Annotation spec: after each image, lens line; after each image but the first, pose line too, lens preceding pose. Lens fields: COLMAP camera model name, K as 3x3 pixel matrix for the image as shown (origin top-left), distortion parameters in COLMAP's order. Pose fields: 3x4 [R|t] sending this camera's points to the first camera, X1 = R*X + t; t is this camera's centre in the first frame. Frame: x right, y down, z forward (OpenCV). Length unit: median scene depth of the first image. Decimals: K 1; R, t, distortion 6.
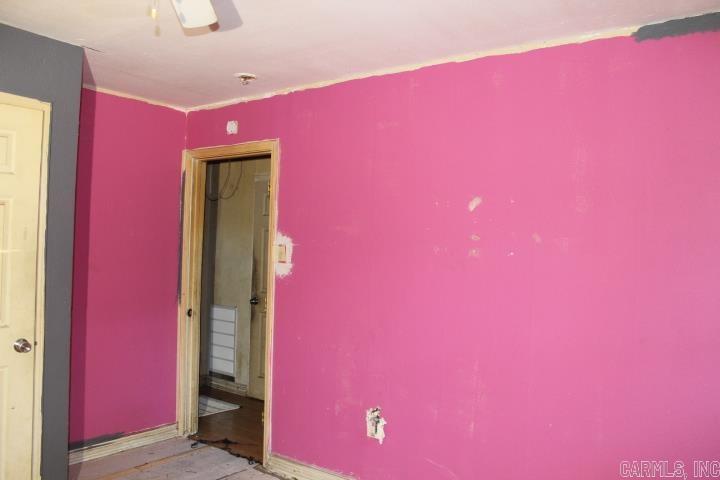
lens RADIAL K [[600.3, 0, 366.6], [0, 600.3, 238.6], [0, 0, 1]] dist [-0.160840, 0.135412]
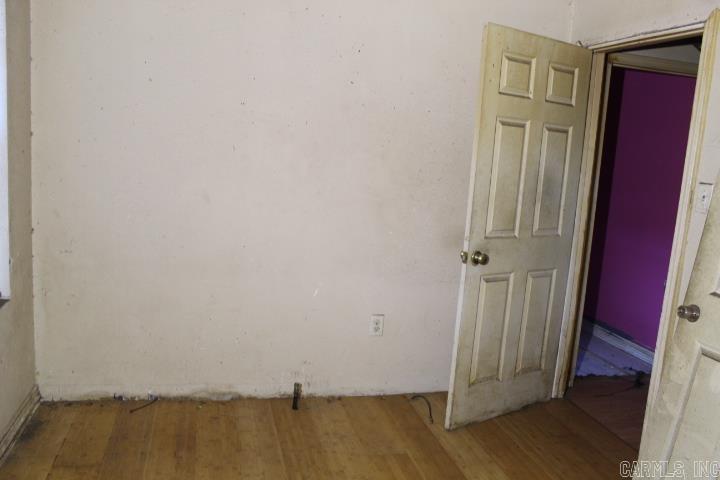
lens RADIAL K [[600.3, 0, 358.9], [0, 600.3, 240.8], [0, 0, 1]] dist [-0.160840, 0.135412]
pose [[-0.602079, 0.042360, -0.797312, 0.801665], [-0.087262, 0.989119, 0.118445, 0.086322], [0.793654, 0.140889, -0.591831, 1.333647]]
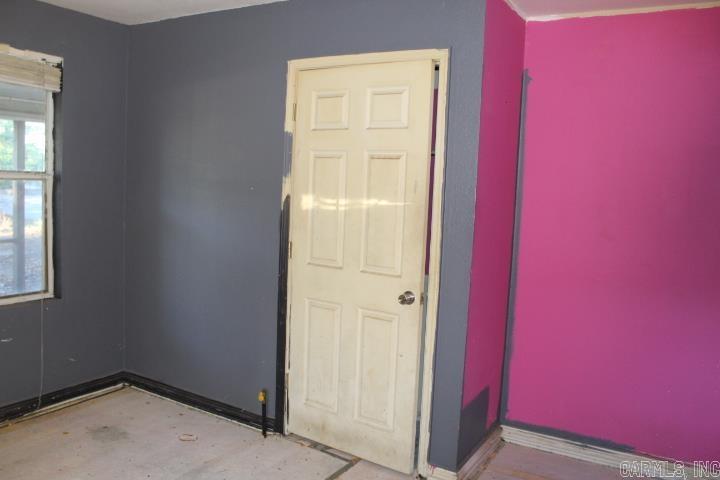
lens RADIAL K [[600.3, 0, 362.9], [0, 600.3, 237.5], [0, 0, 1]] dist [-0.160840, 0.135412]
pose [[0.123183, 0.063211, -0.990369, 0.322951], [-0.027357, 0.997806, 0.060283, 0.014045], [0.992007, 0.019667, 0.124642, 0.592487]]
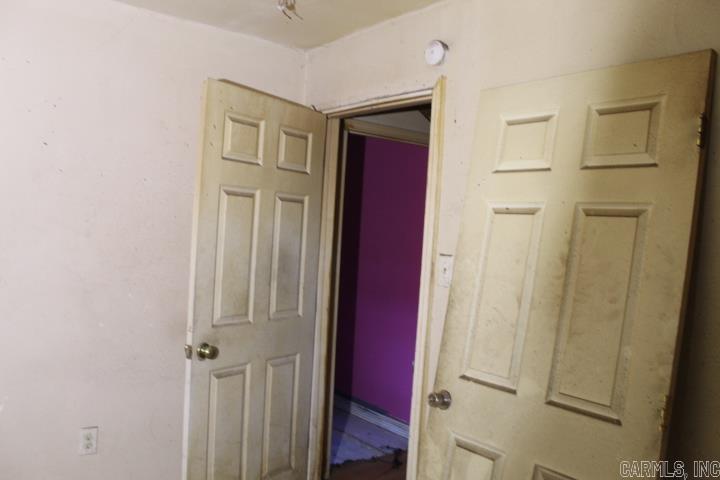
lens RADIAL K [[600.3, 0, 356.7], [0, 600.3, 240.7], [0, 0, 1]] dist [-0.160840, 0.135412]
pose [[-0.247748, -0.042472, -0.967893, 0.686711], [-0.061655, 0.997705, -0.027999, 0.074196], [0.966861, 0.052739, -0.249798, 1.317690]]
